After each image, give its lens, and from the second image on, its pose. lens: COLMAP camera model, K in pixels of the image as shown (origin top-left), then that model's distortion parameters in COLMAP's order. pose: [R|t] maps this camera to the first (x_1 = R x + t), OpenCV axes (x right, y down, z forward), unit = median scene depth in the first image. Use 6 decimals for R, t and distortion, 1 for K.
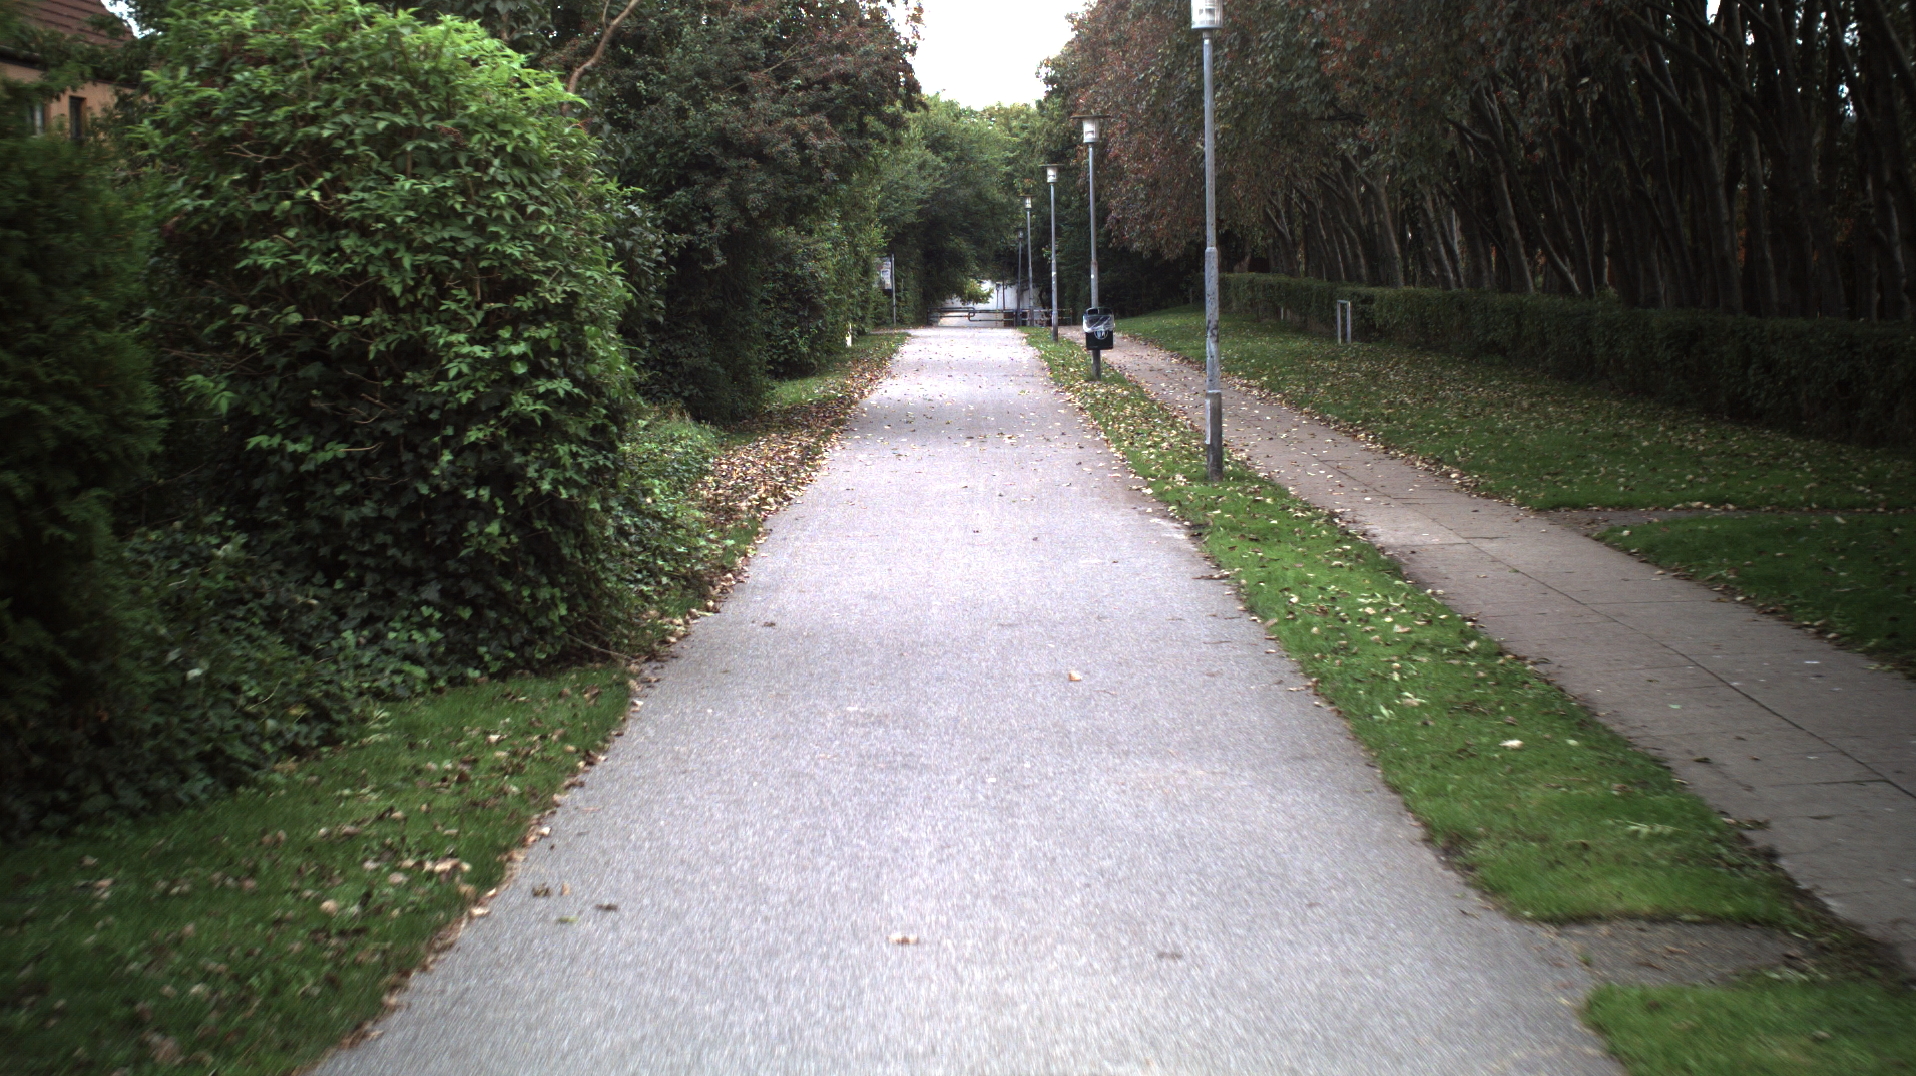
lens RADIAL K [[2849.8, 0, 960.4], [0, 2849.8, 540.7], [0, 0, 1]] dist [-0.136129, -0.012236]
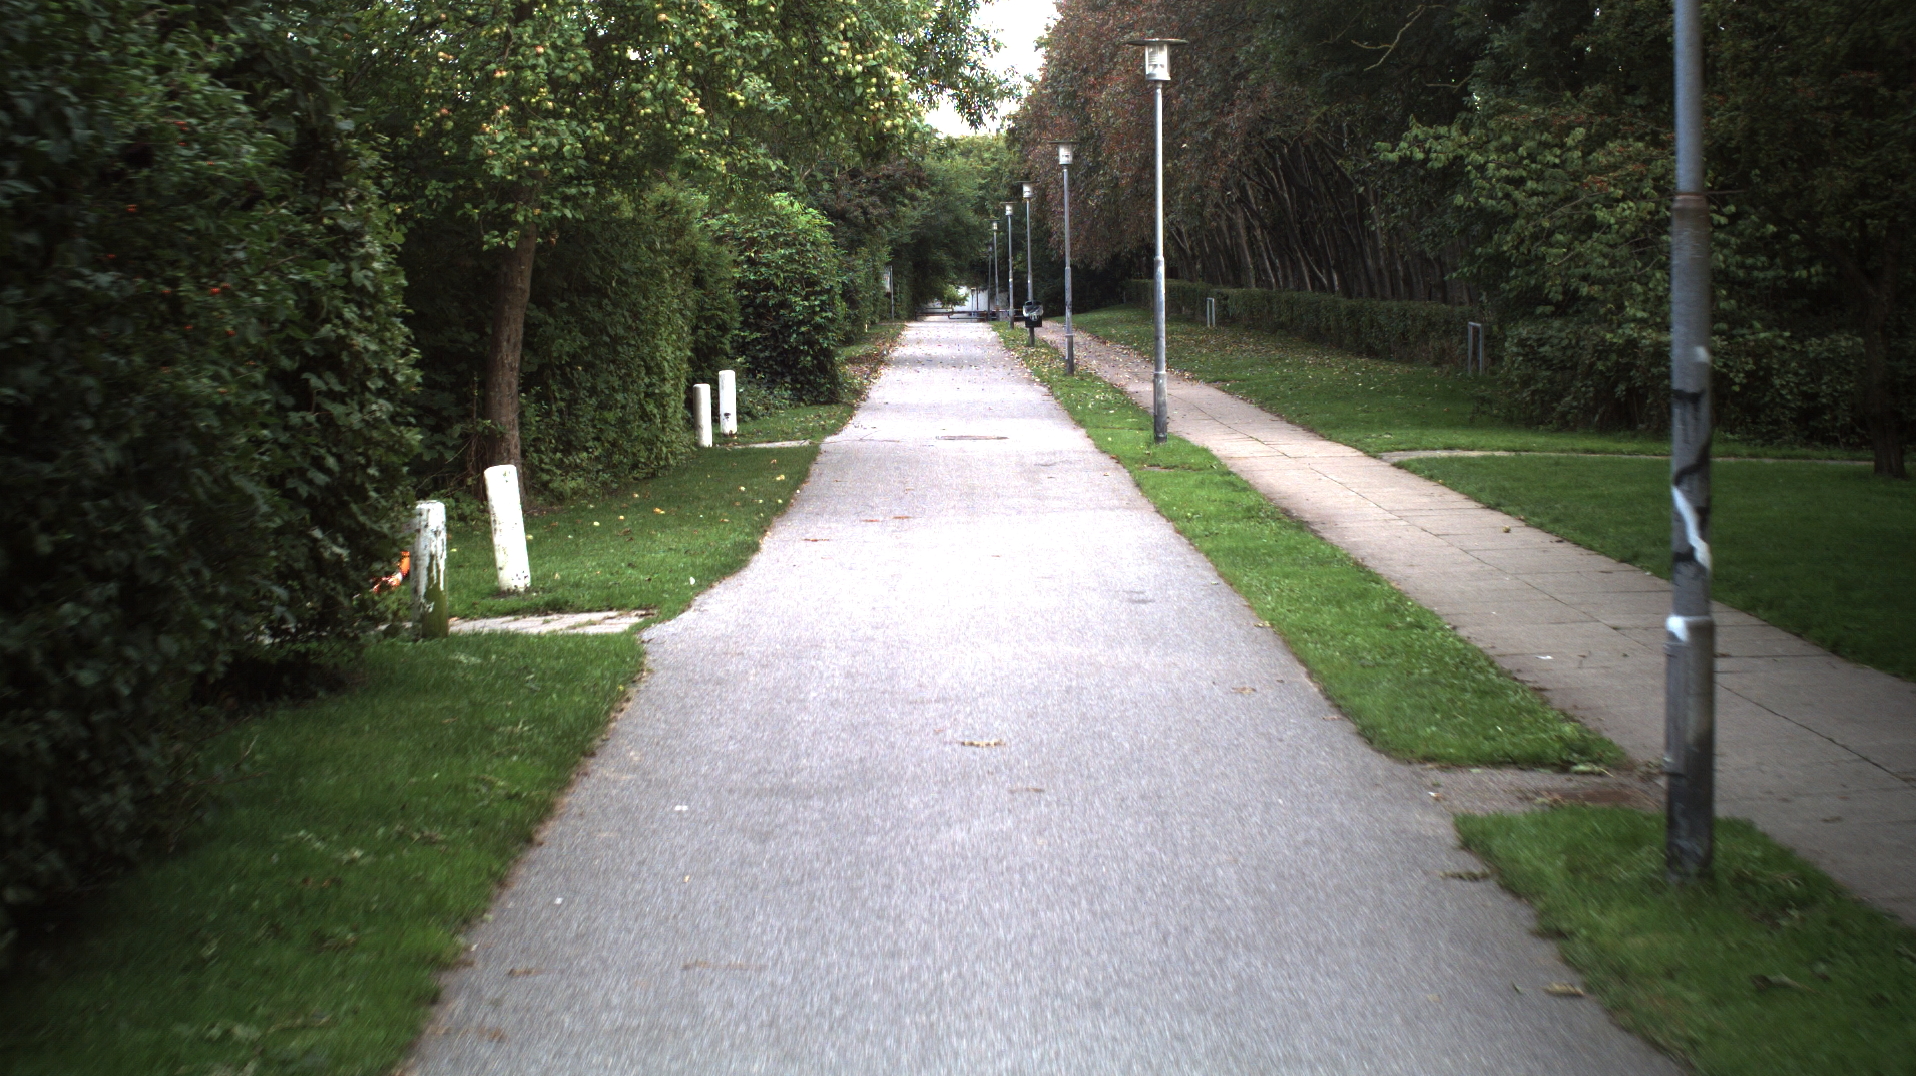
lens RADIAL K [[3057.2, 0, 960.9], [0, 3057.2, 534.8], [0, 0, 1]] dist [-0.164160, -0.009762]
pose [[0.999962, -0.002915, 0.008155, -0.009036], [0.003002, 0.999939, -0.010668, 0.098795], [-0.008123, 0.010692, 0.999910, -1.042614]]
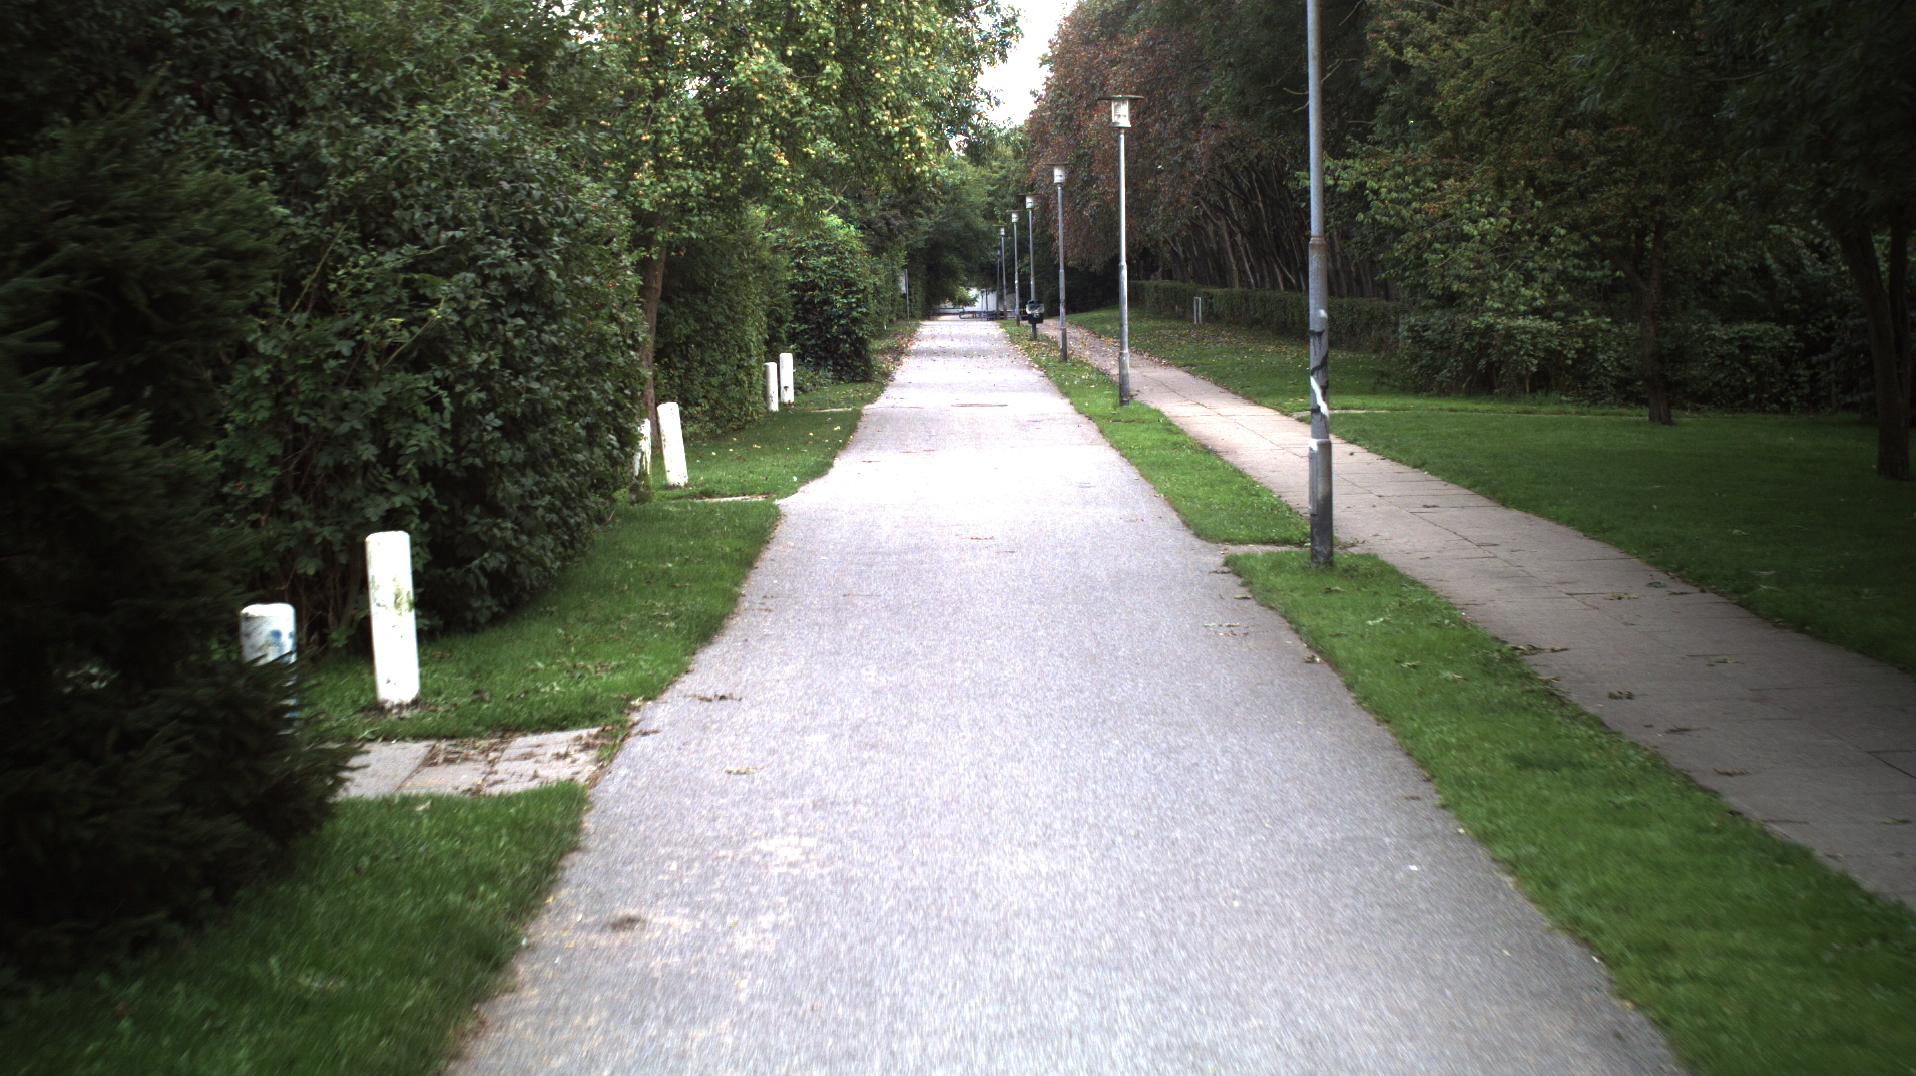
lens RADIAL K [[3134.2, 0, 957.3], [0, 3134.2, 537.3], [0, 0, 1]] dist [-0.196047, 0.025730]
pose [[0.999972, -0.006712, 0.003320, -0.011746], [0.006753, 0.999897, -0.012627, 0.135312], [-0.003235, 0.012649, 0.999915, -1.424423]]
